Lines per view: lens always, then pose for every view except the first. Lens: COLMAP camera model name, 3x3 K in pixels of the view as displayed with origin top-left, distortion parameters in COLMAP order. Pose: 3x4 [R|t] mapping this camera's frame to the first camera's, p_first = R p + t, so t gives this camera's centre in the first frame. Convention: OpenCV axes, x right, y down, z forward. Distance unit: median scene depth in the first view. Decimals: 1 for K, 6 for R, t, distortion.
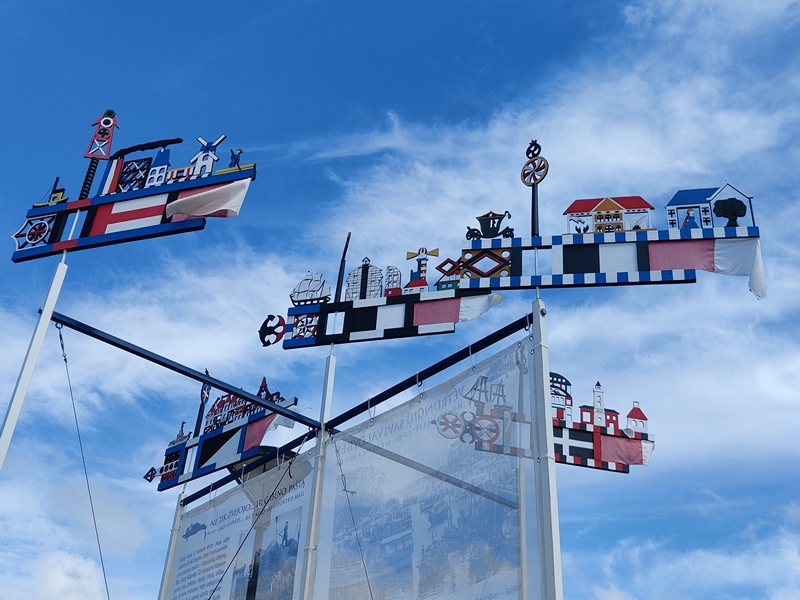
lens RADIAL K [[683.0, 0, 426.2], [0, 683.0, 299.7], [0, 0, 1]] dist [0.096817, -0.167673]
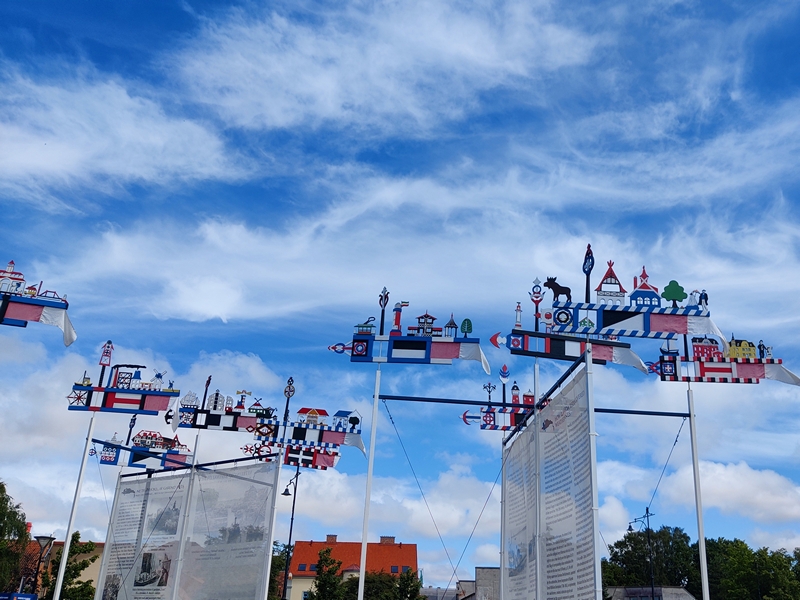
lens RADIAL K [[611.5, 0, 400.0], [0, 611.5, 300.0], [0, 0, 1]] dist [-0.006954, -0.003376]
pose [[0.965193, 0.110230, 0.237176, -0.019852], [-0.161928, 0.963992, 0.210948, -0.885907], [-0.205383, -0.242011, 0.948287, -0.977991]]
